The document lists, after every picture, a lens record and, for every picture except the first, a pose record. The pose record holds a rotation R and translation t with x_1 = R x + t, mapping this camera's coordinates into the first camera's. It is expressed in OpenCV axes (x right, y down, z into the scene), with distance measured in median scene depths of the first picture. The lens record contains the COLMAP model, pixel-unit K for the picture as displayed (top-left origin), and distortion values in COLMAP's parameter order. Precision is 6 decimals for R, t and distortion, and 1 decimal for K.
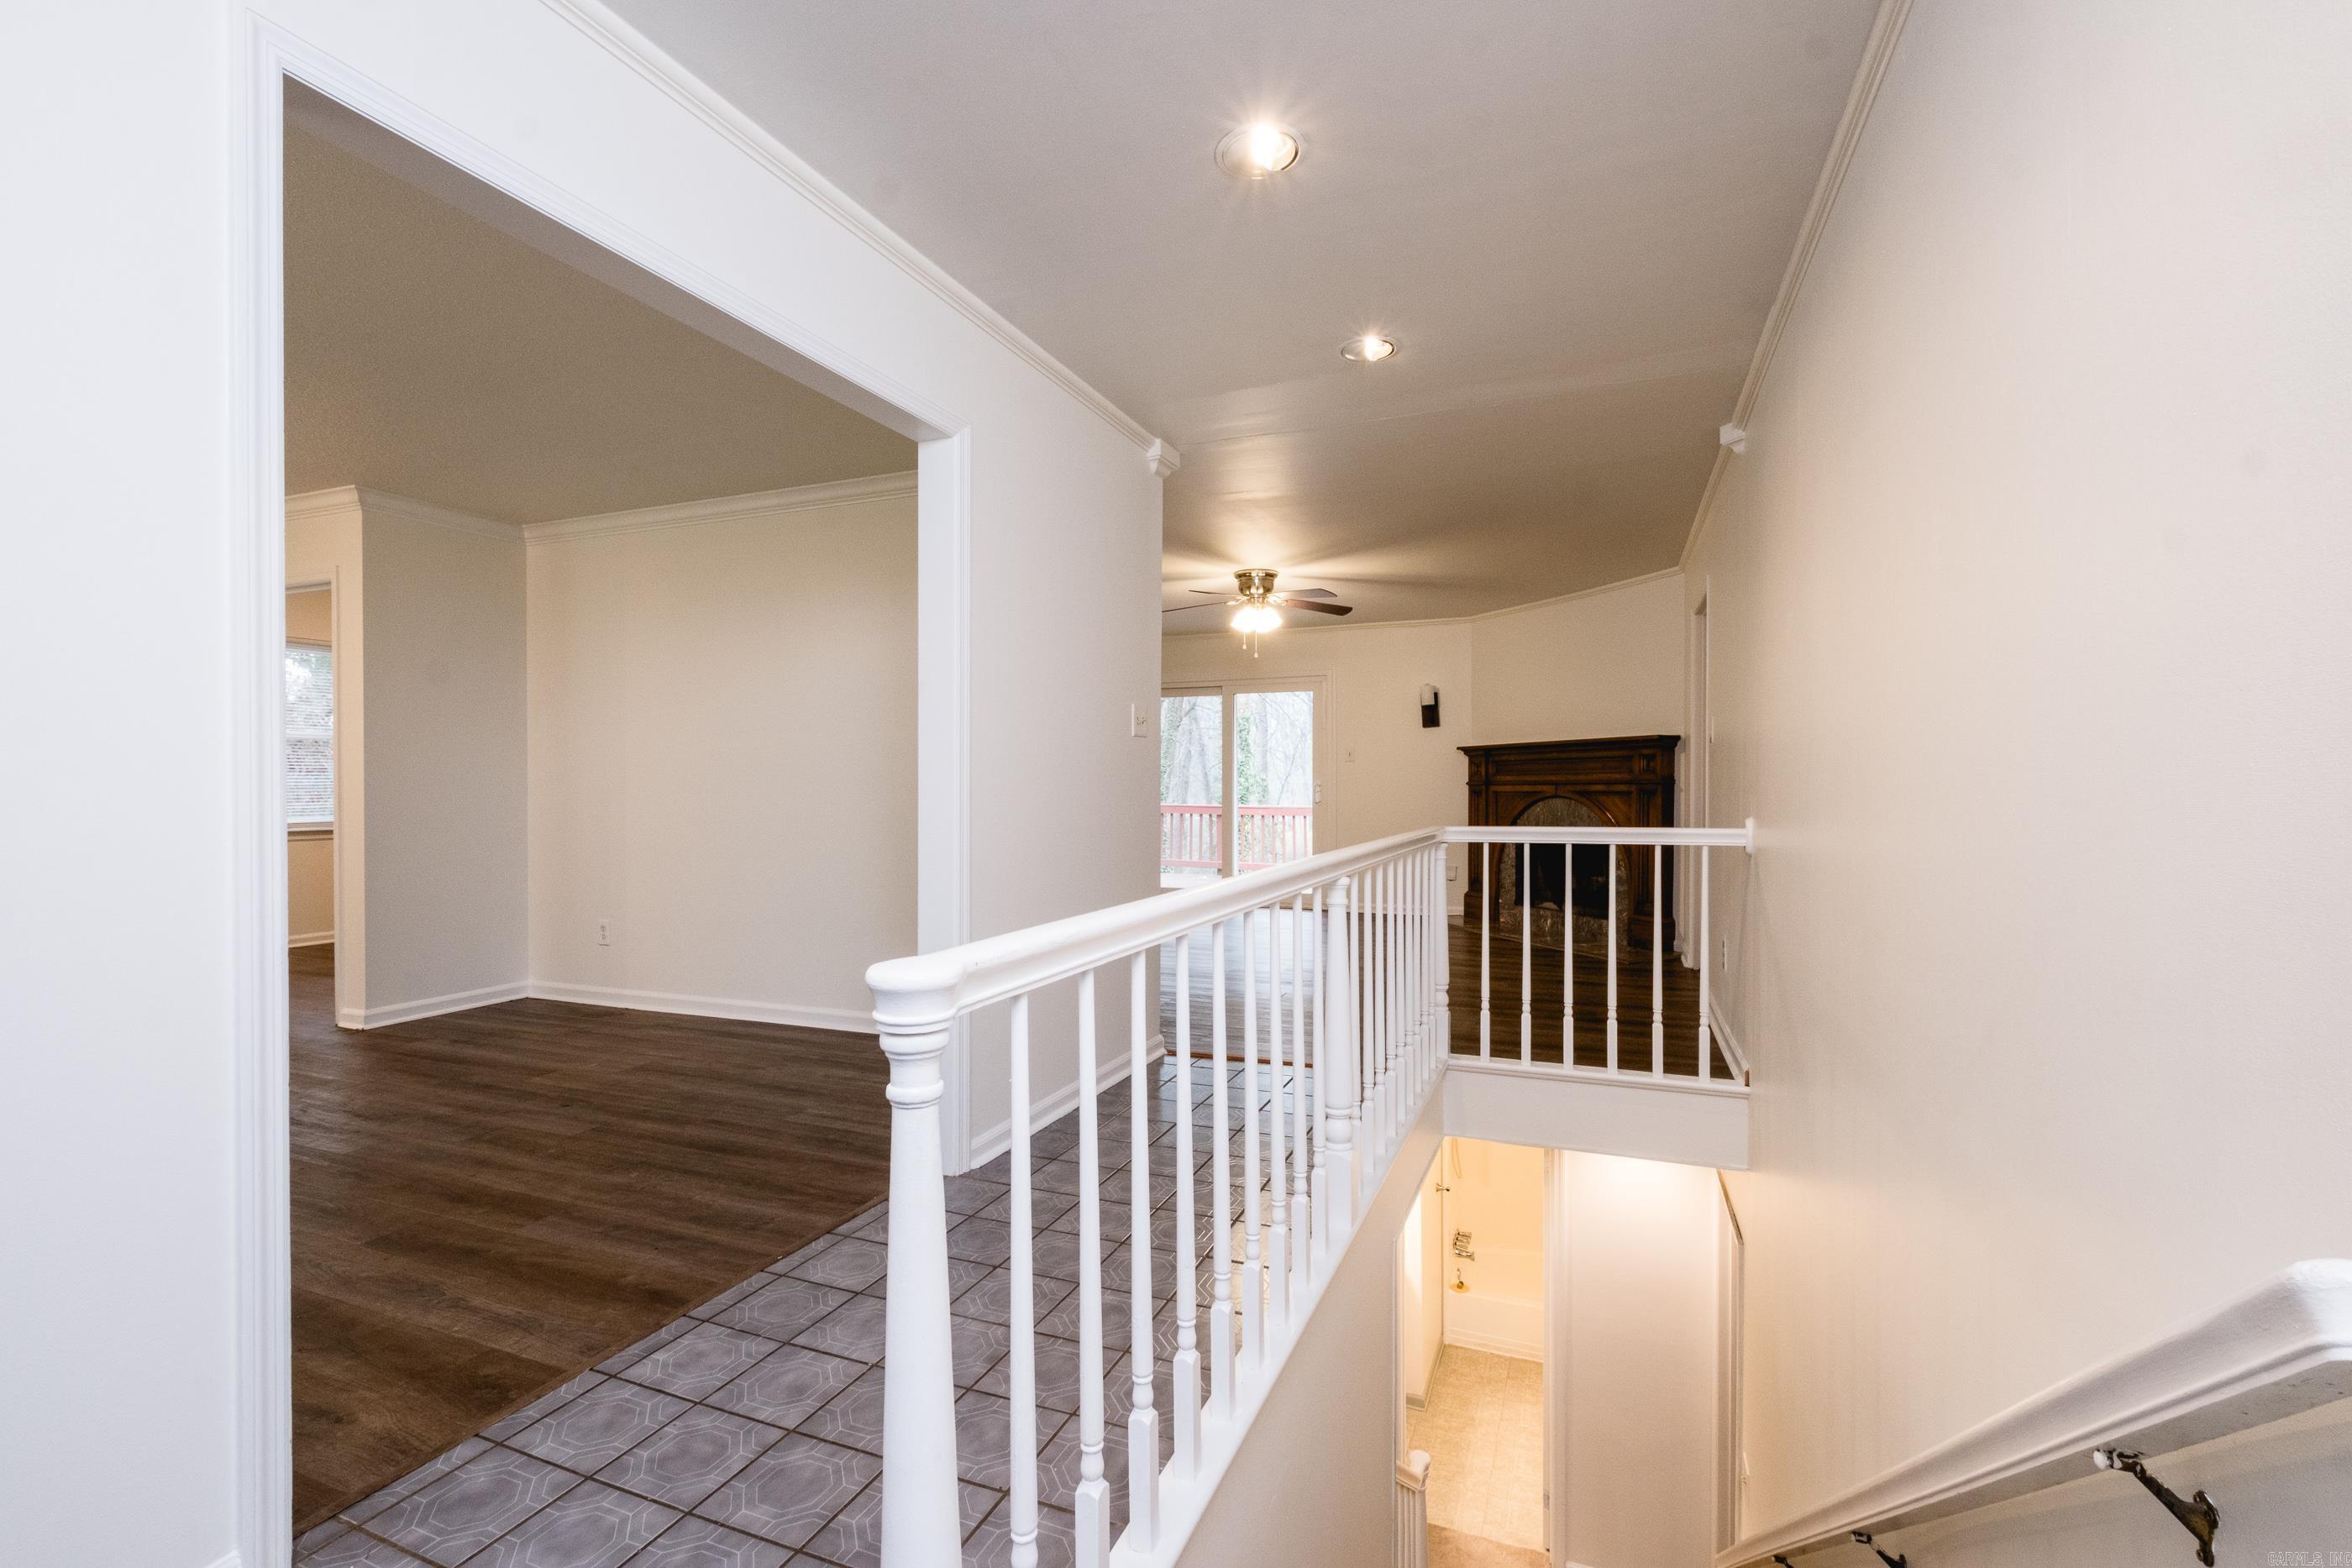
lens RADIAL K [[1016.5, 0, 1193.8], [0, 1016.5, 785.5], [0, 0, 1]] dist [-0.000707, -0.001145]
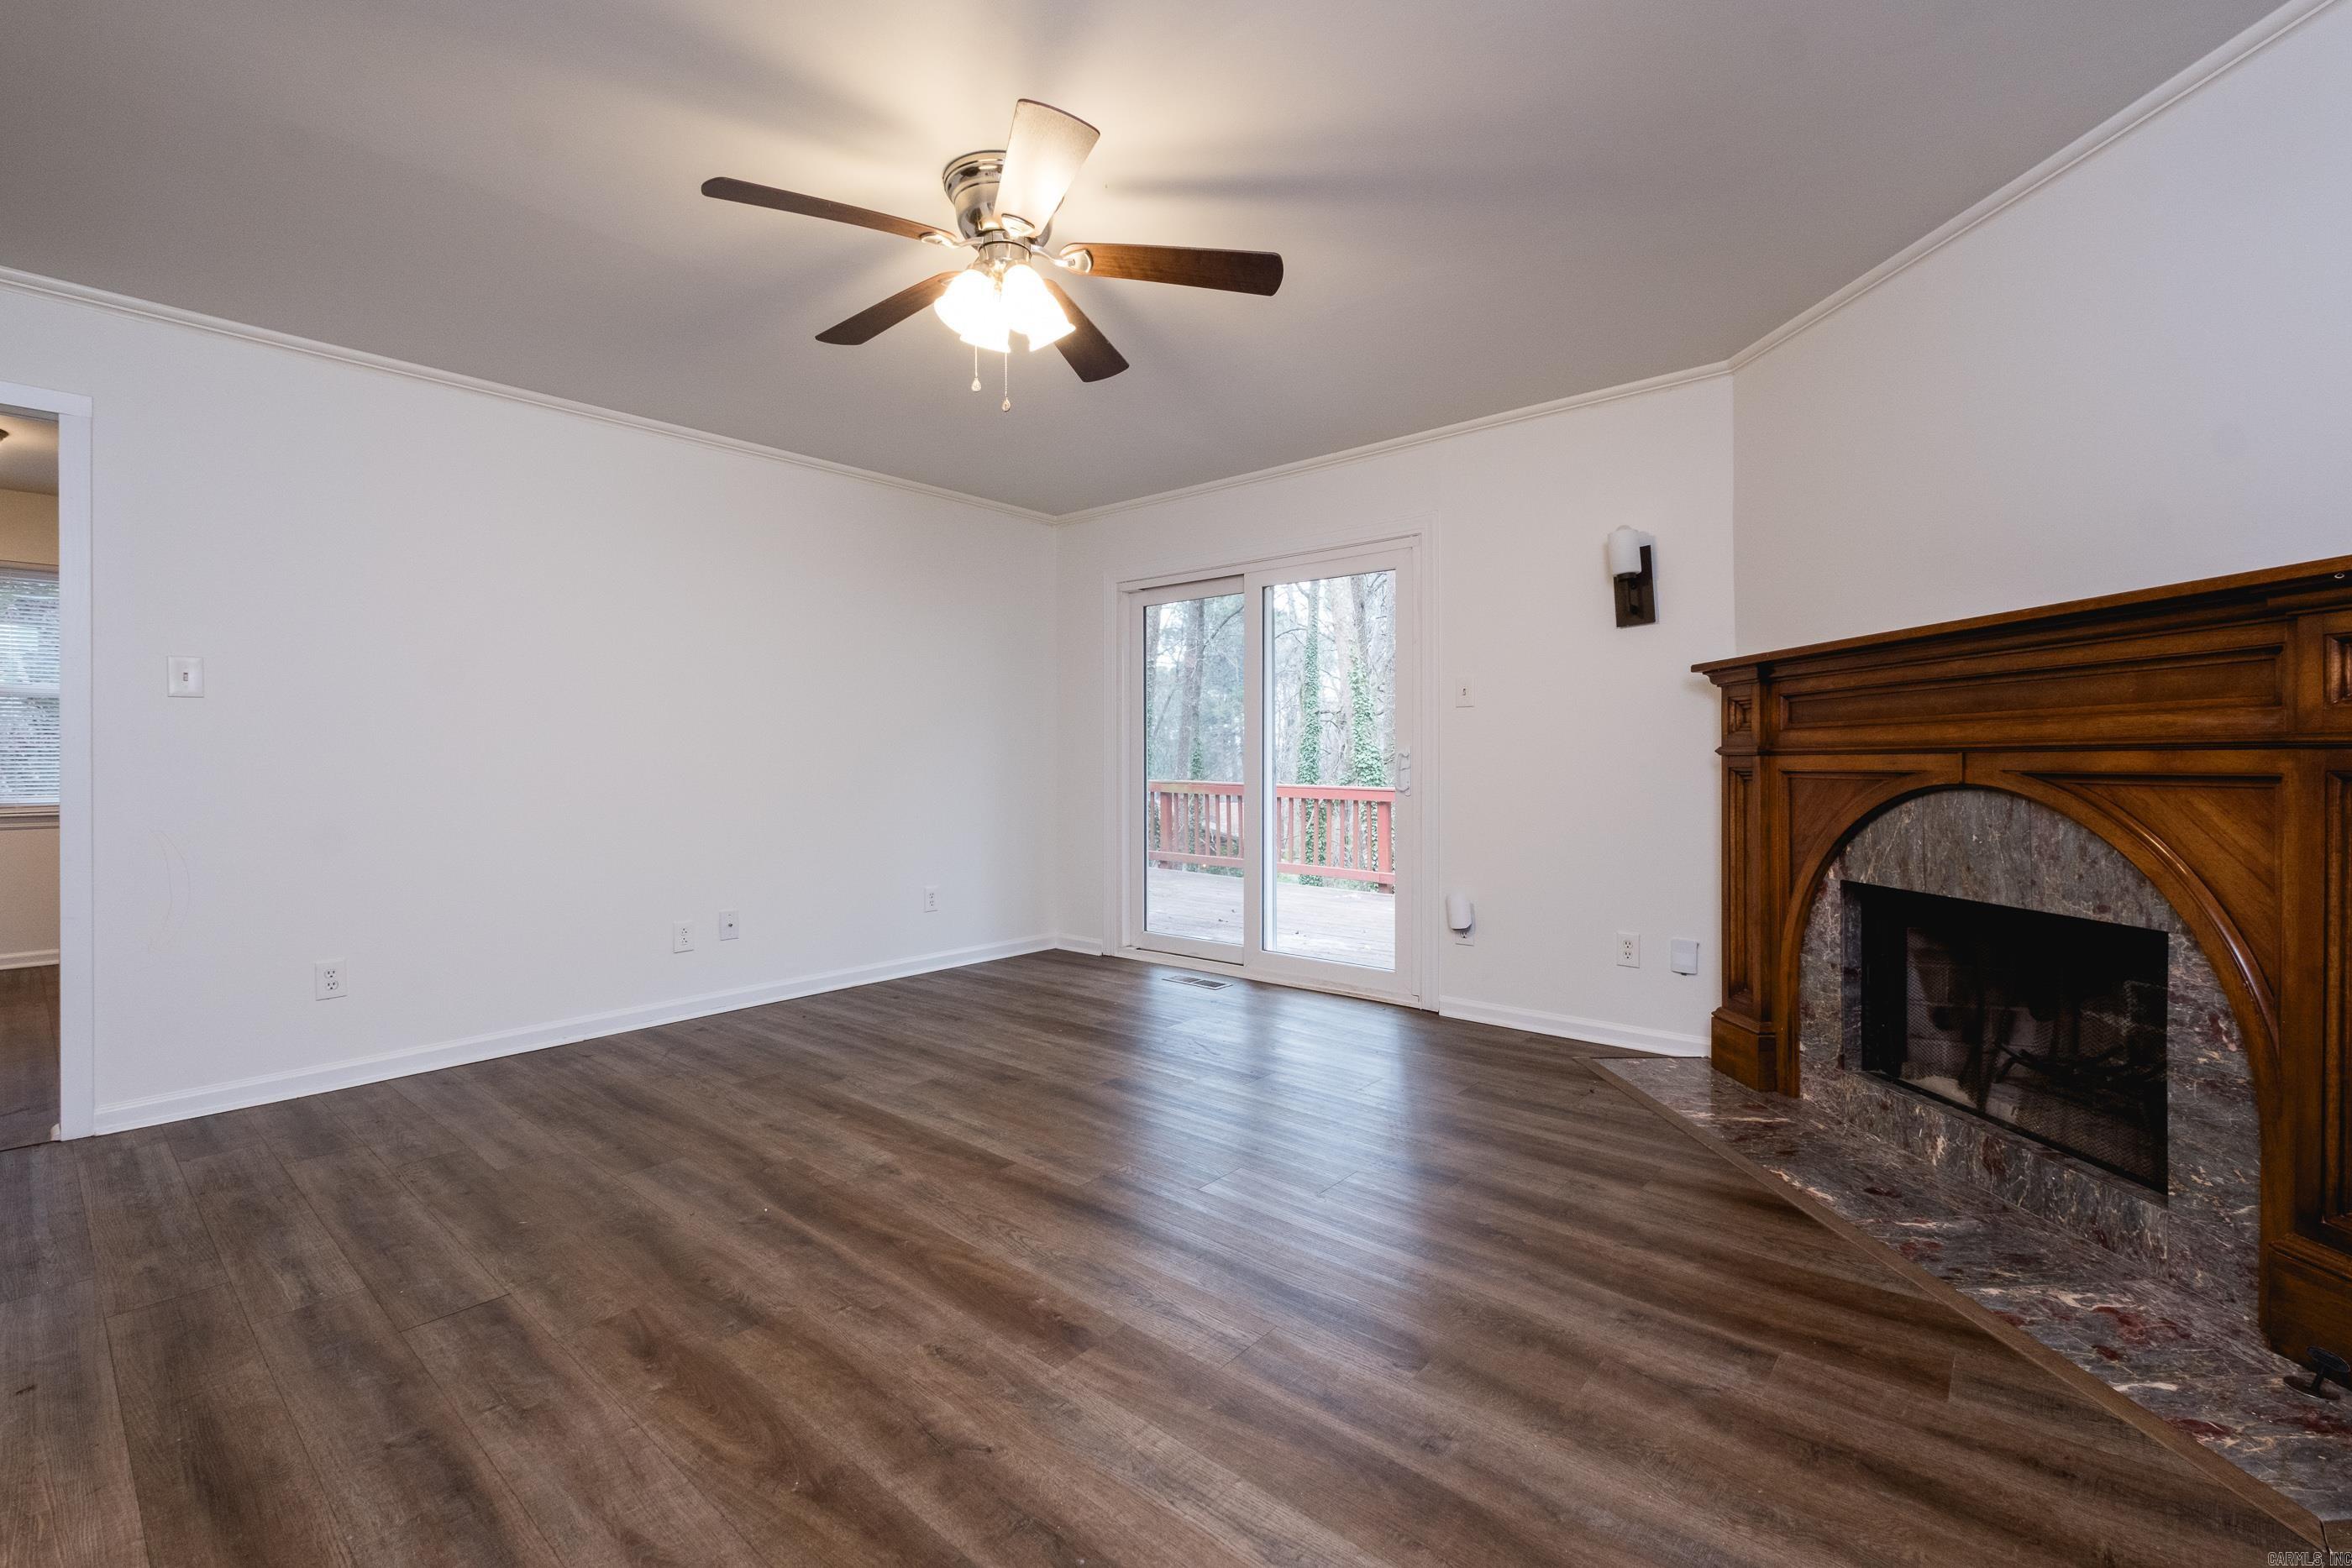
lens RADIAL K [[1016.5, 0, 1199.0], [0, 1016.5, 754.5], [0, 0, 1]] dist [-0.000707, -0.001145]
pose [[0.949181, -0.001879, -0.314724, 0.202862], [0.000691, 0.999992, -0.003887, 0.001064], [0.314729, 0.003472, 0.949175, 0.547740]]
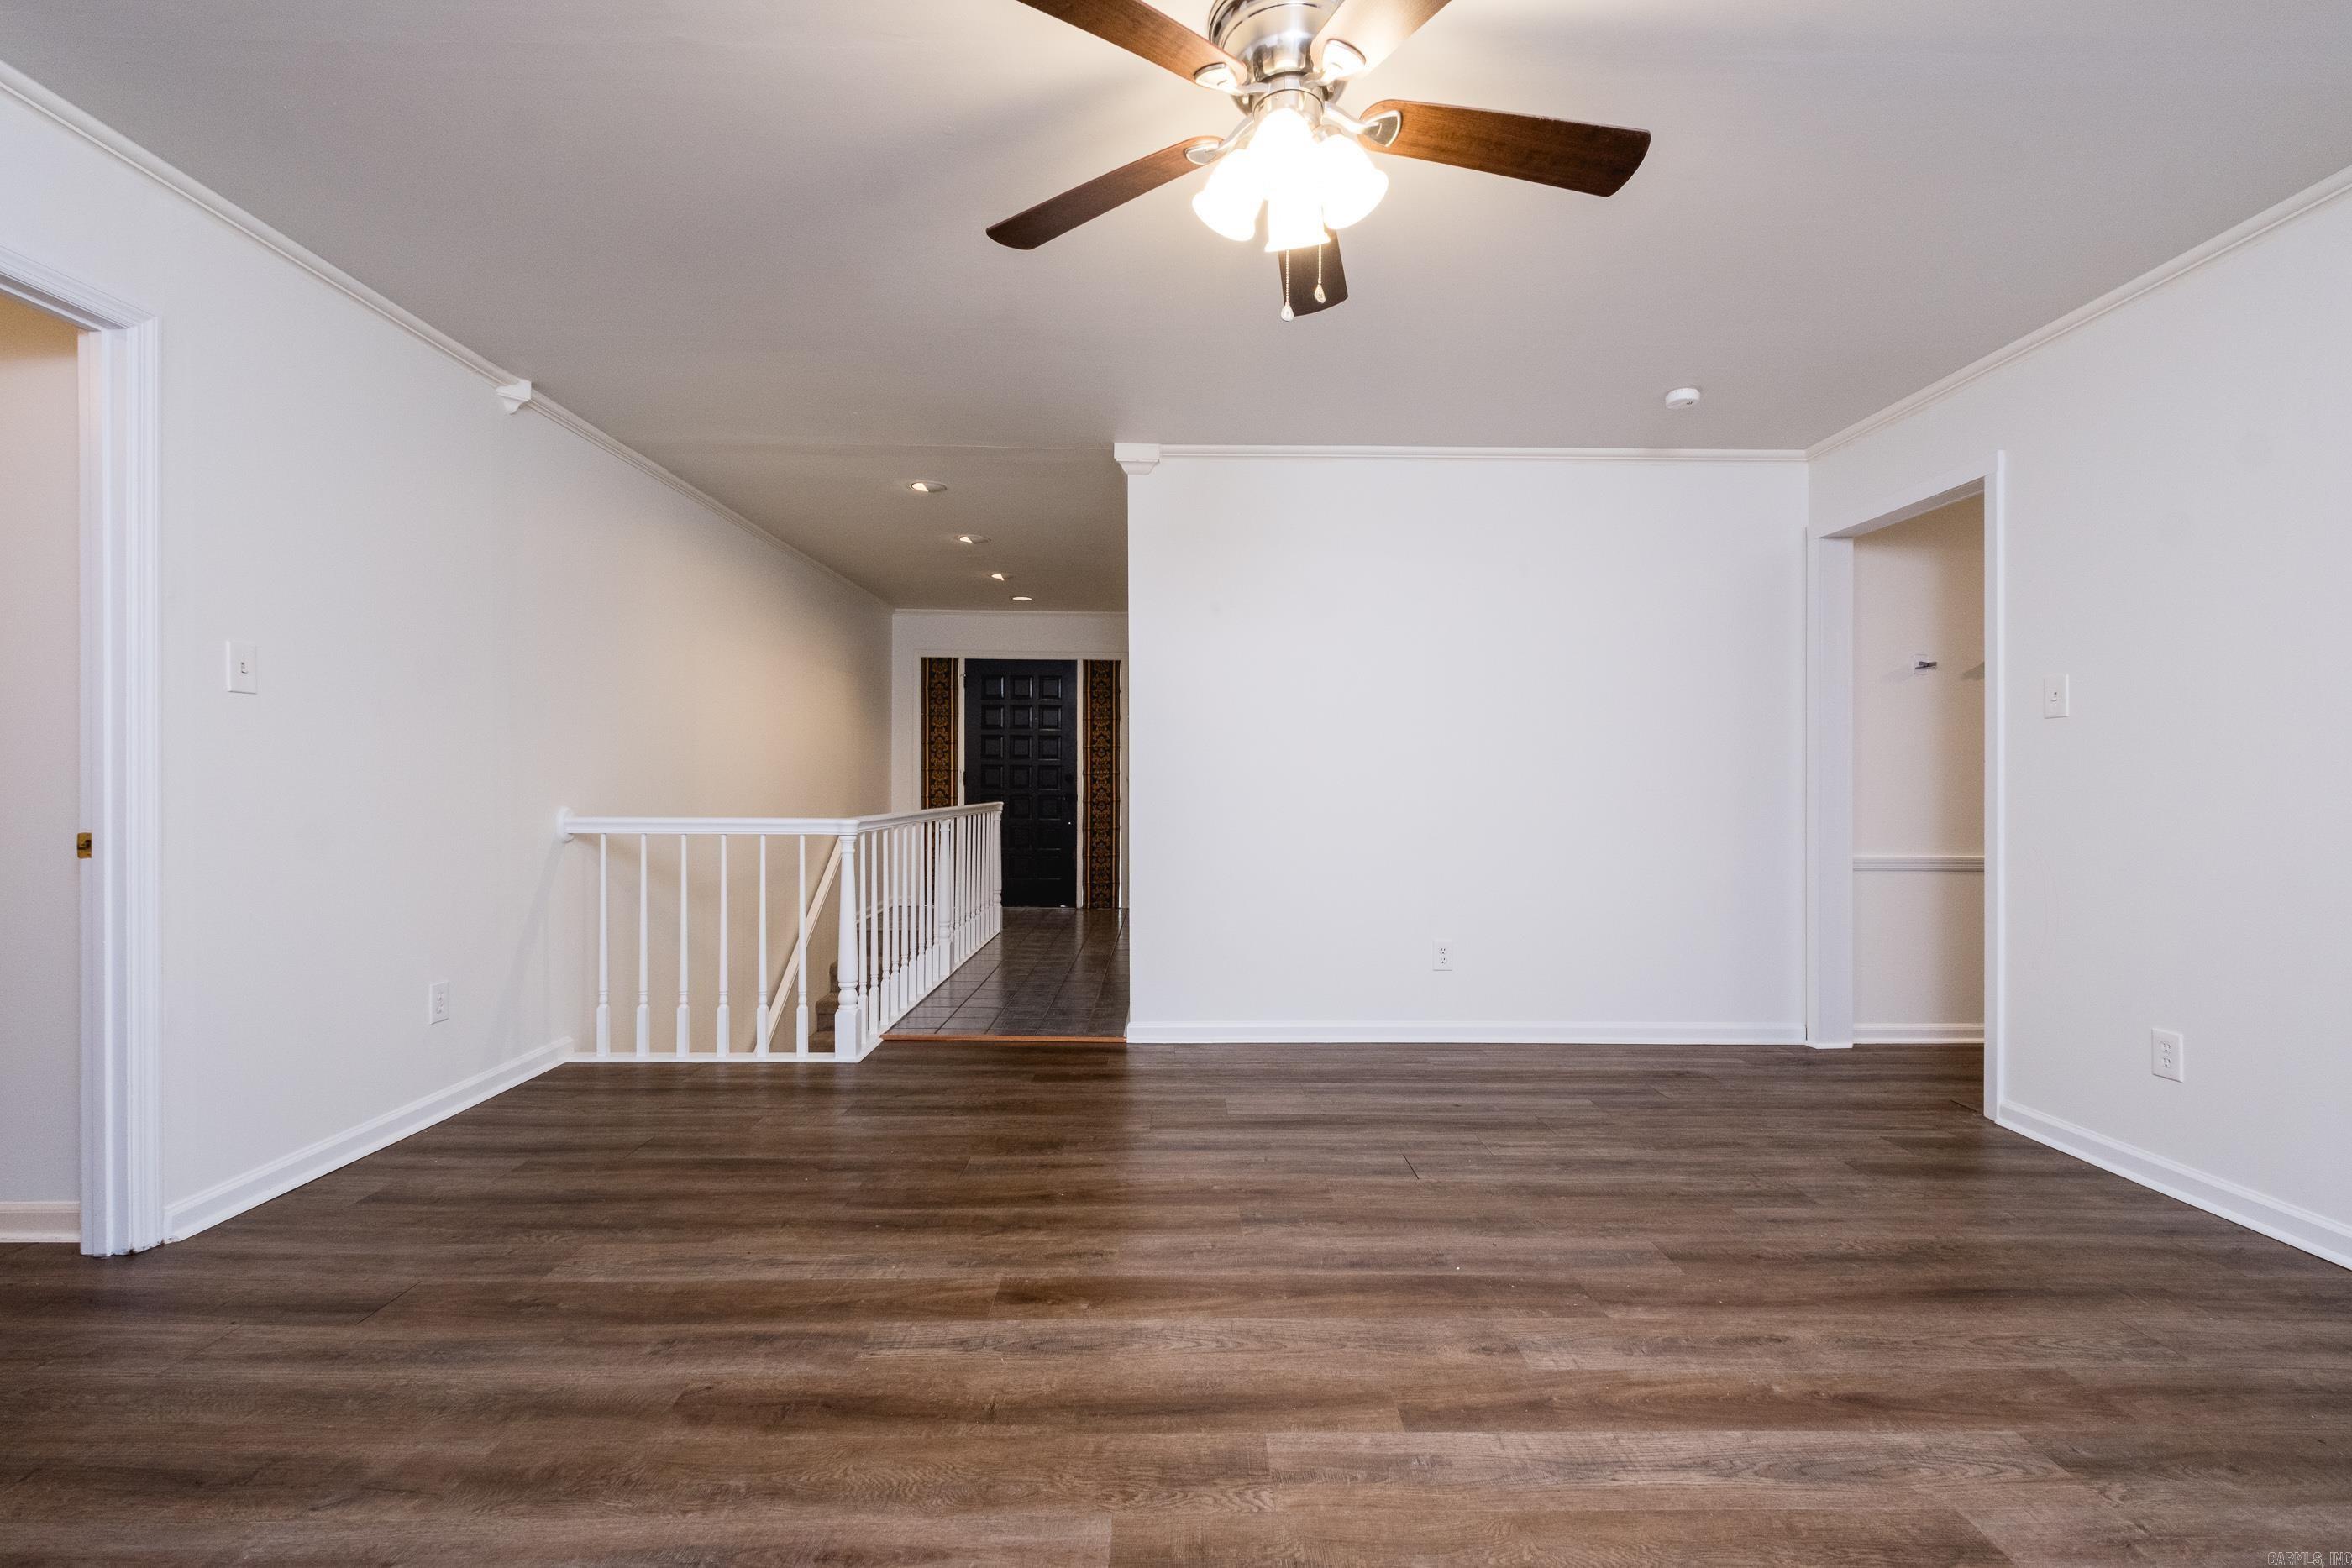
lens RADIAL K [[1016.5, 0, 1186.7], [0, 1016.5, 781.1], [0, 0, 1]] dist [-0.000707, -0.001145]
pose [[-0.923068, -0.000713, -0.384637, 0.162140], [-0.002200, 0.999992, 0.003427, 0.000198], [0.384631, 0.004010, -0.923062, 1.022505]]
